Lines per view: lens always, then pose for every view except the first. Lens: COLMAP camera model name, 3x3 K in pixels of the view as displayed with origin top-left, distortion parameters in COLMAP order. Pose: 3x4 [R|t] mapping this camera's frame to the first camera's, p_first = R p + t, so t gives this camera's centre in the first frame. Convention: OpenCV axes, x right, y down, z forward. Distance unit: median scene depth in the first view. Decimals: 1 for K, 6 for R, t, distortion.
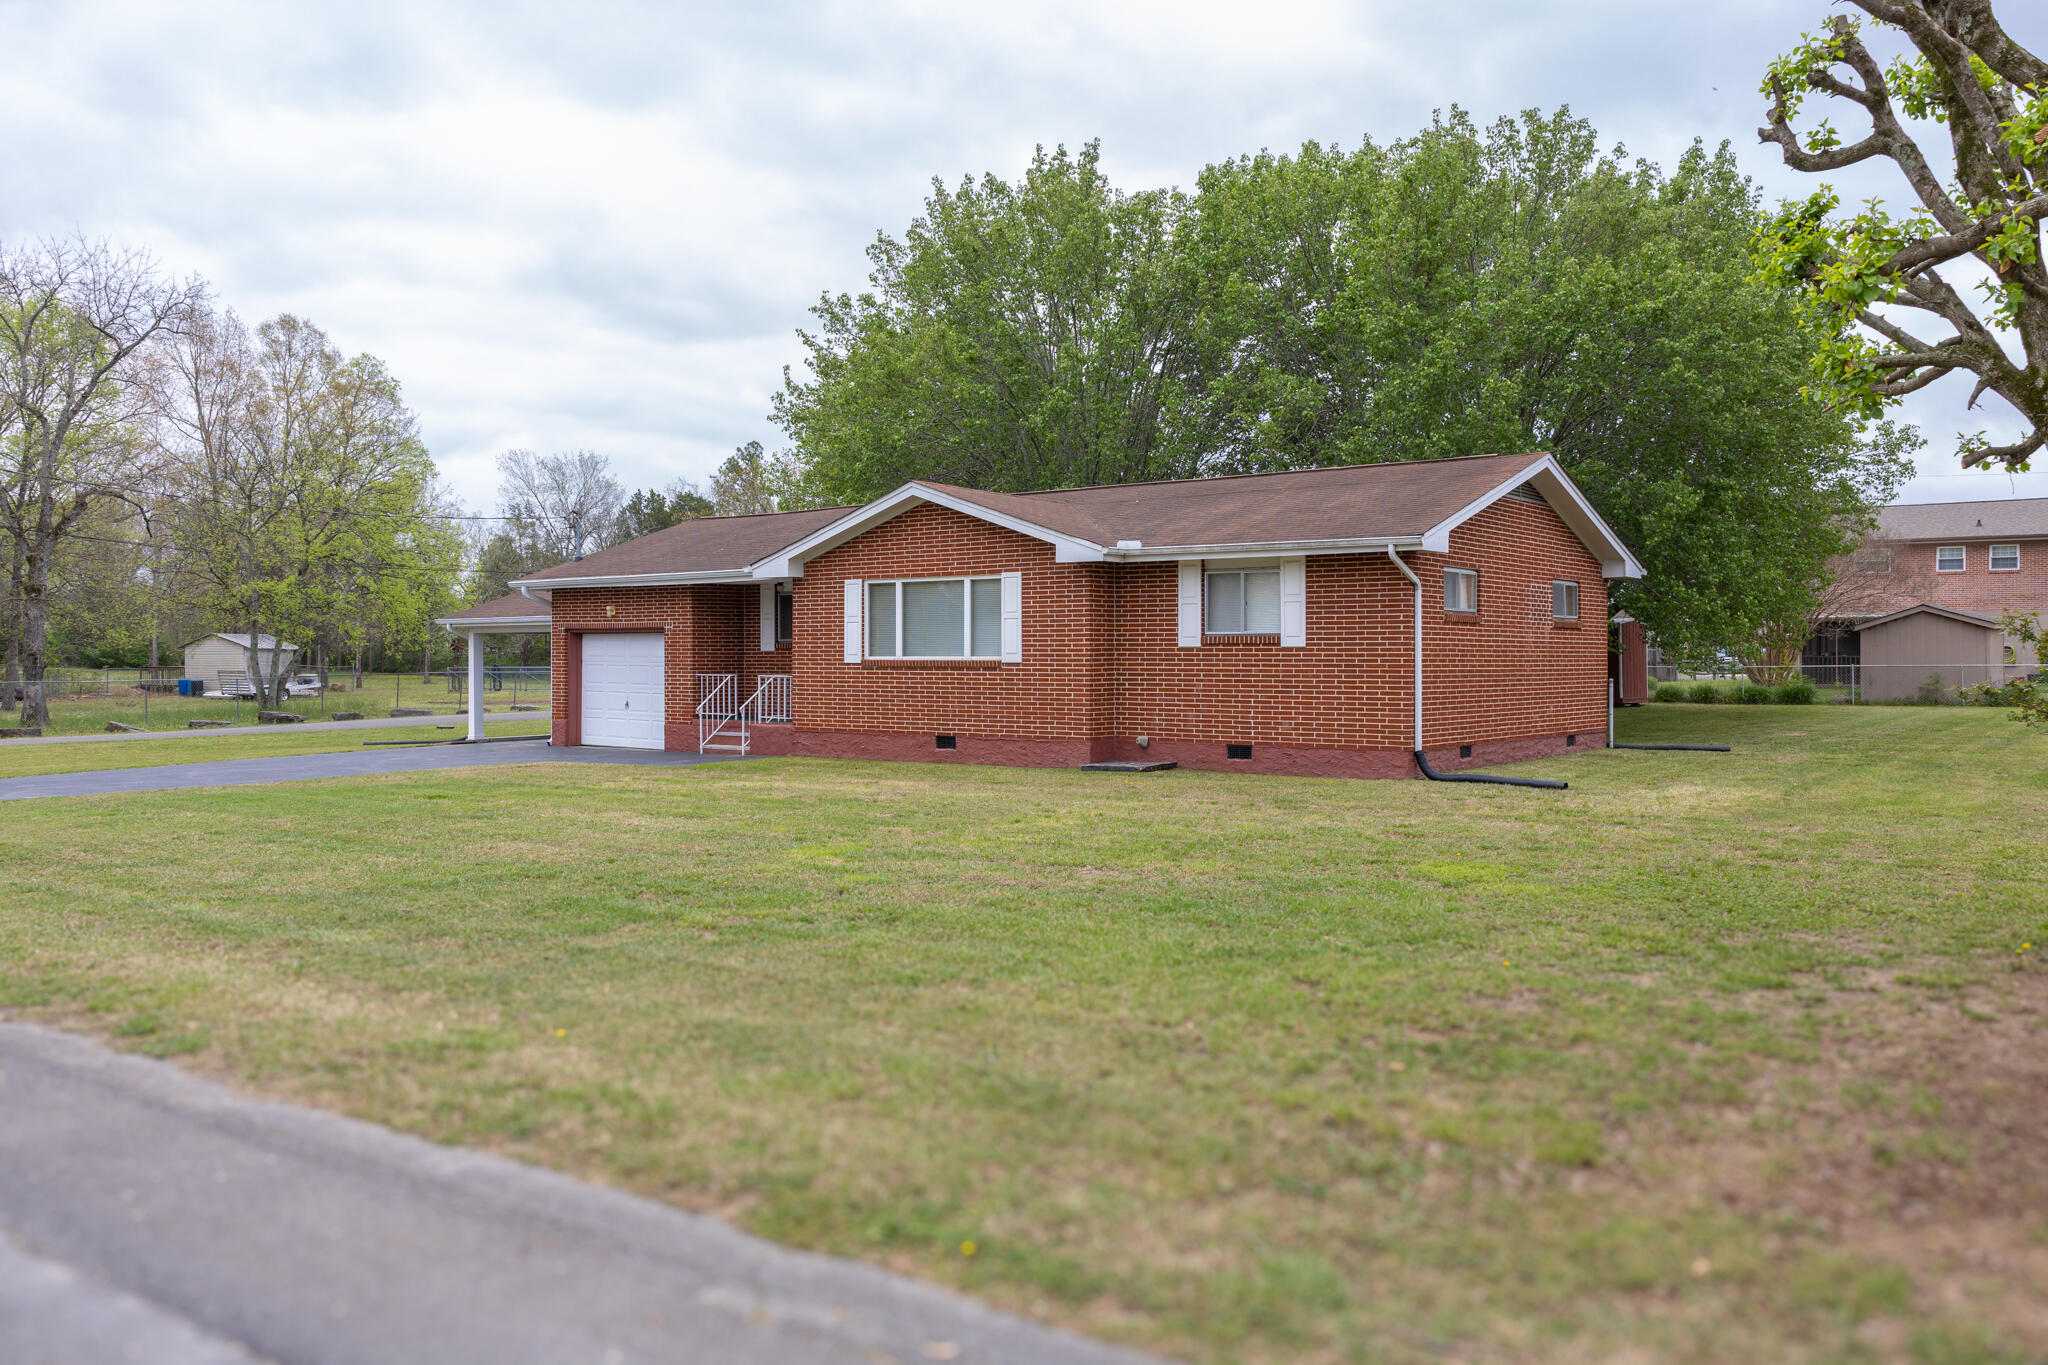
lens RADIAL K [[1591.6, 0, 1024.0], [0, 1591.6, 682.5], [0, 0, 1]] dist [0.001153, 0.000630]
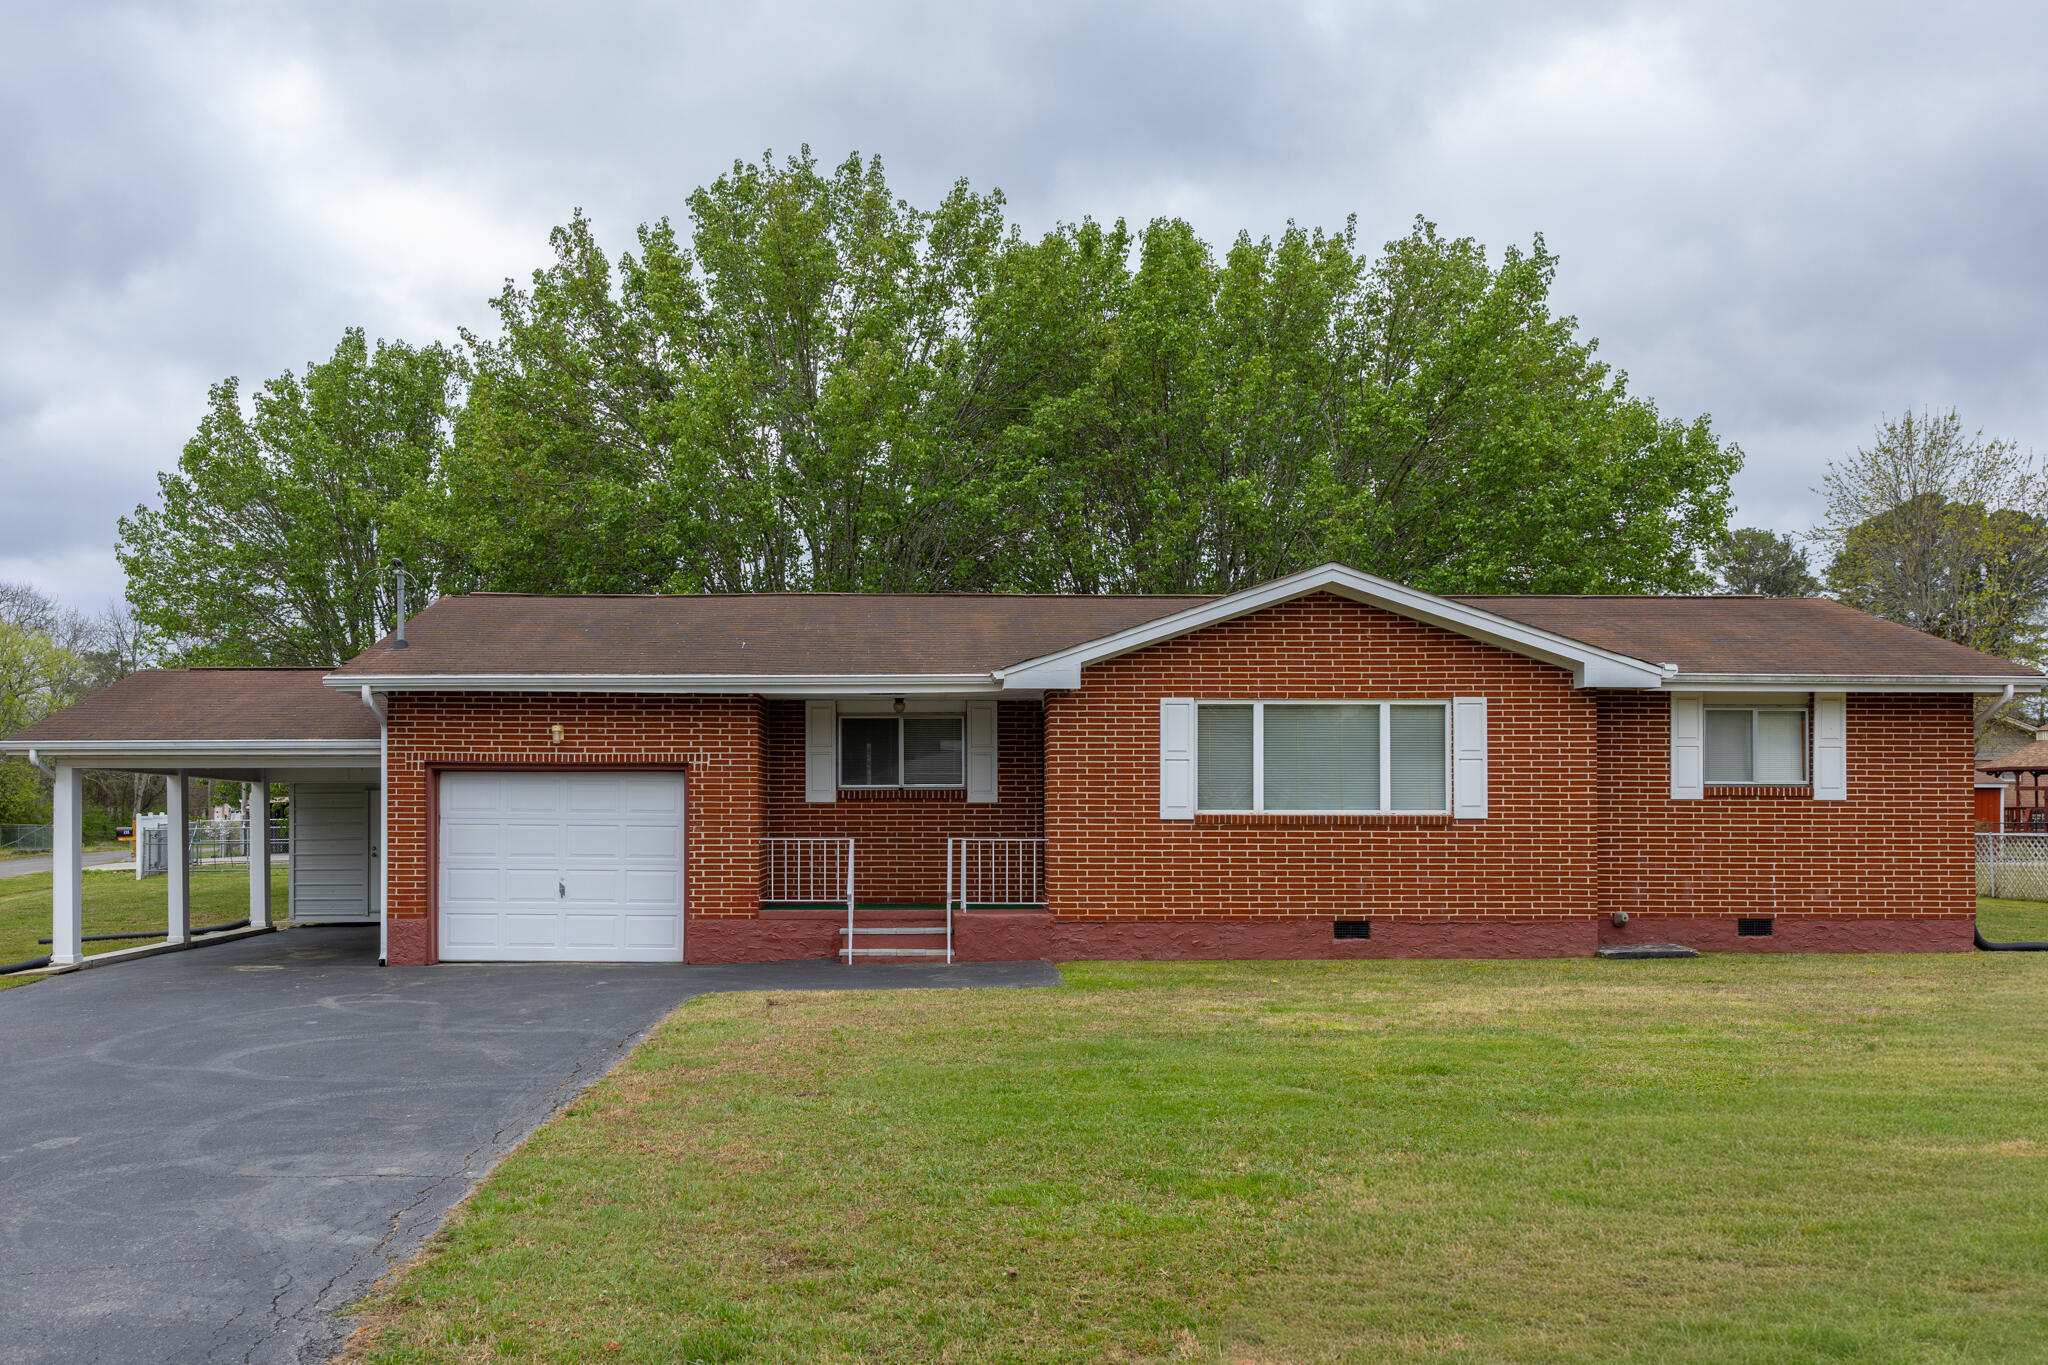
lens RADIAL K [[1641.9, 0, 920.8], [0, 1641.9, 810.5], [0, 0, 1]] dist [0.001494, -0.001157]
pose [[0.789867, 0.006038, 0.613248, -0.568775], [0.008258, 0.999756, -0.020481, -0.002296], [-0.613222, 0.021241, 0.789625, 0.463317]]
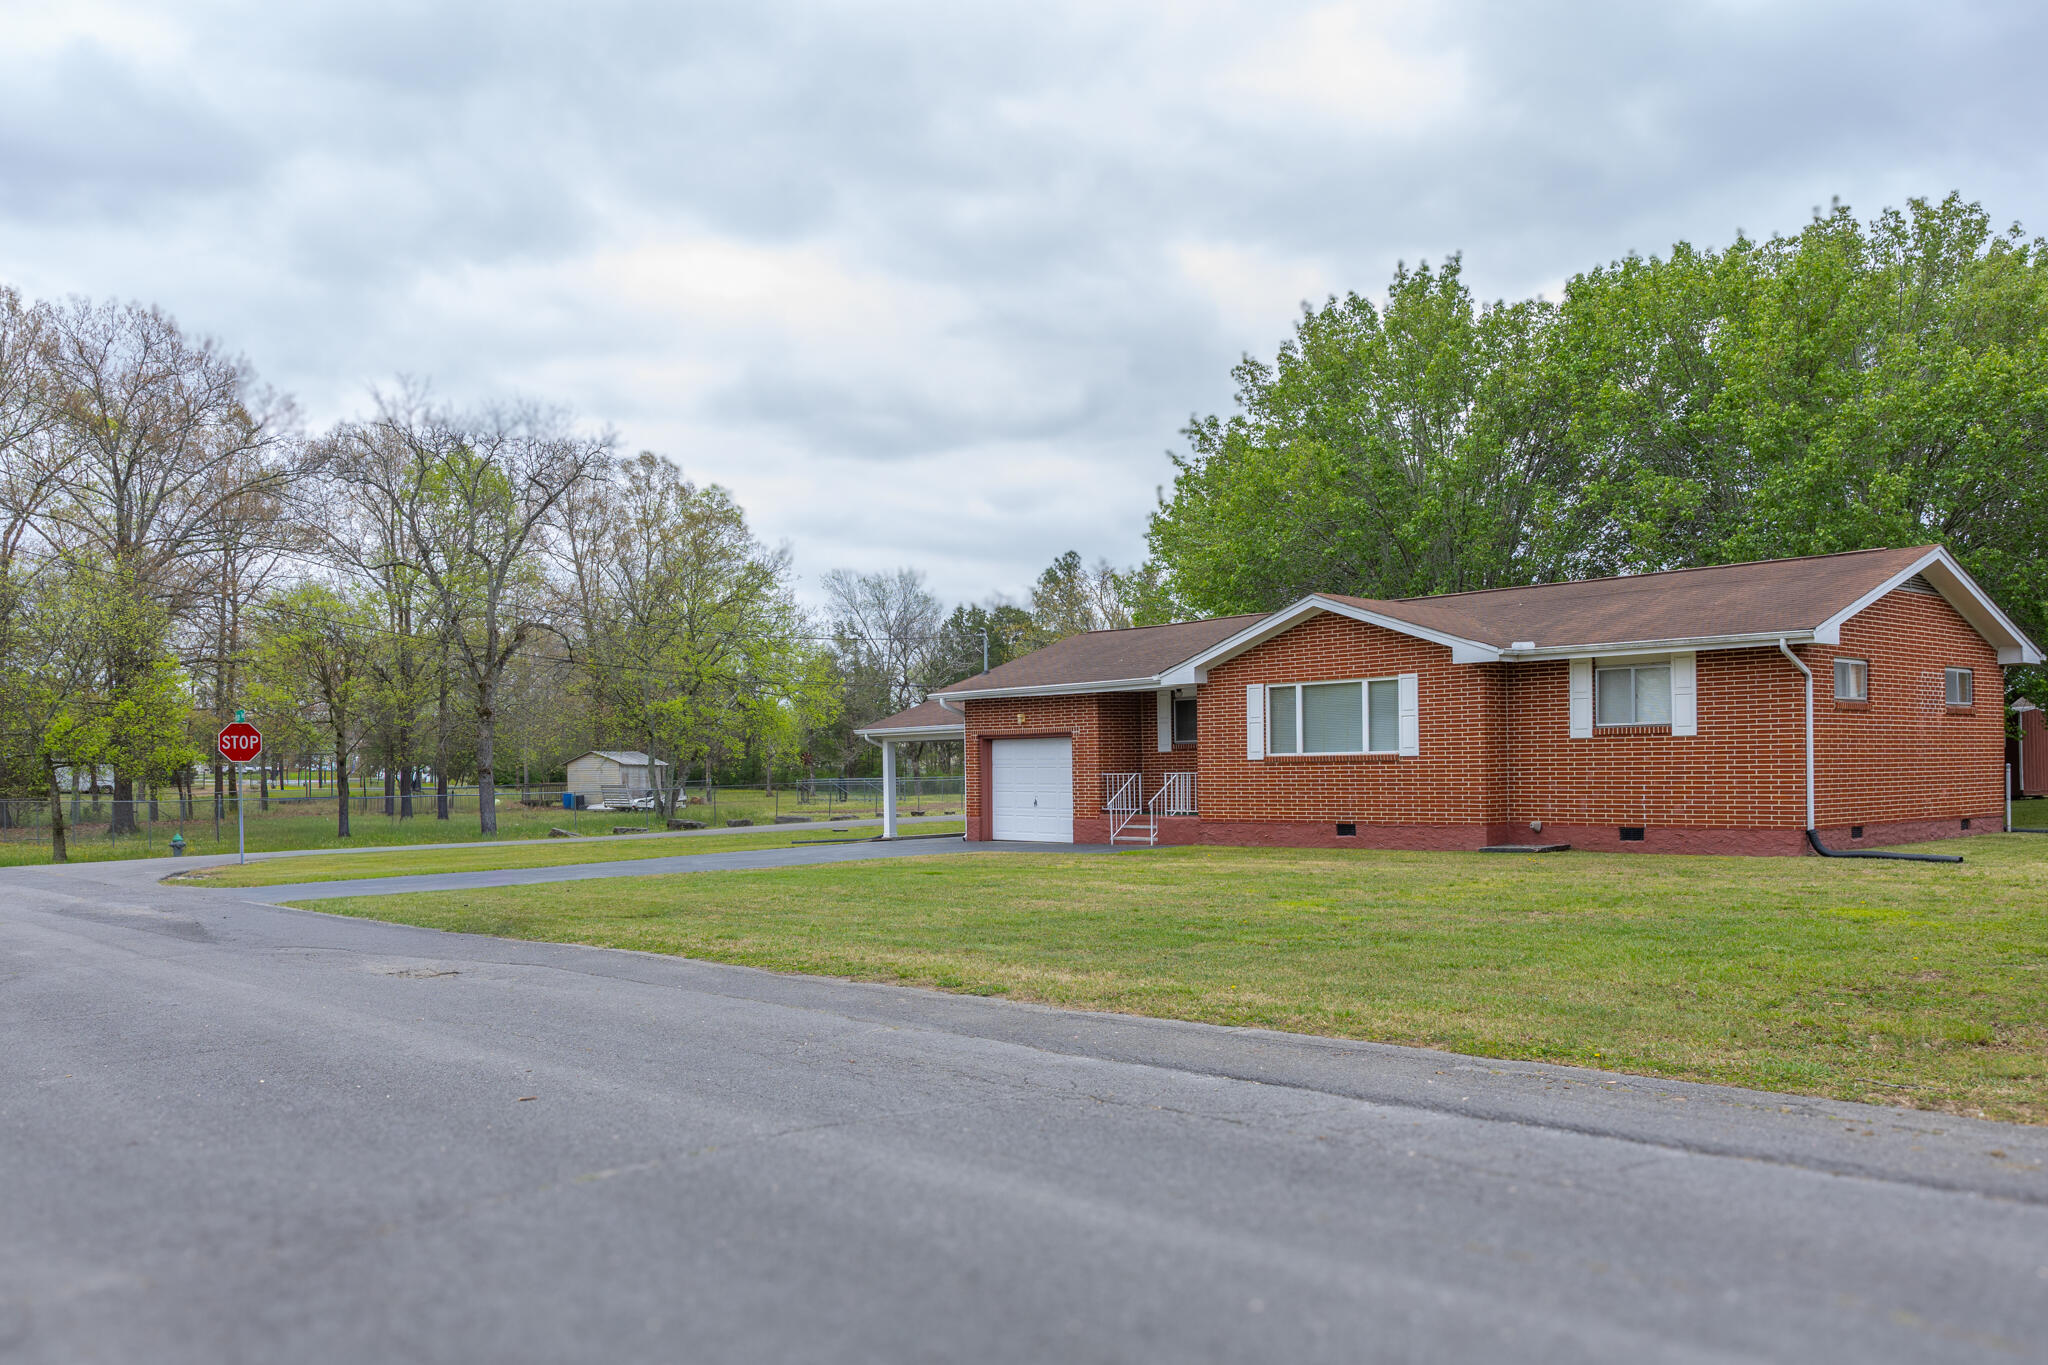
lens RADIAL K [[1652.5, 0, 1018.4], [0, 1652.5, 810.3], [0, 0, 1]] dist [0.000920, 0.006250]
pose [[0.982256, -0.010389, -0.187257, -0.049852], [0.012170, 0.999891, 0.008365, 0.010156], [0.187150, -0.010495, 0.982275, -0.142757]]
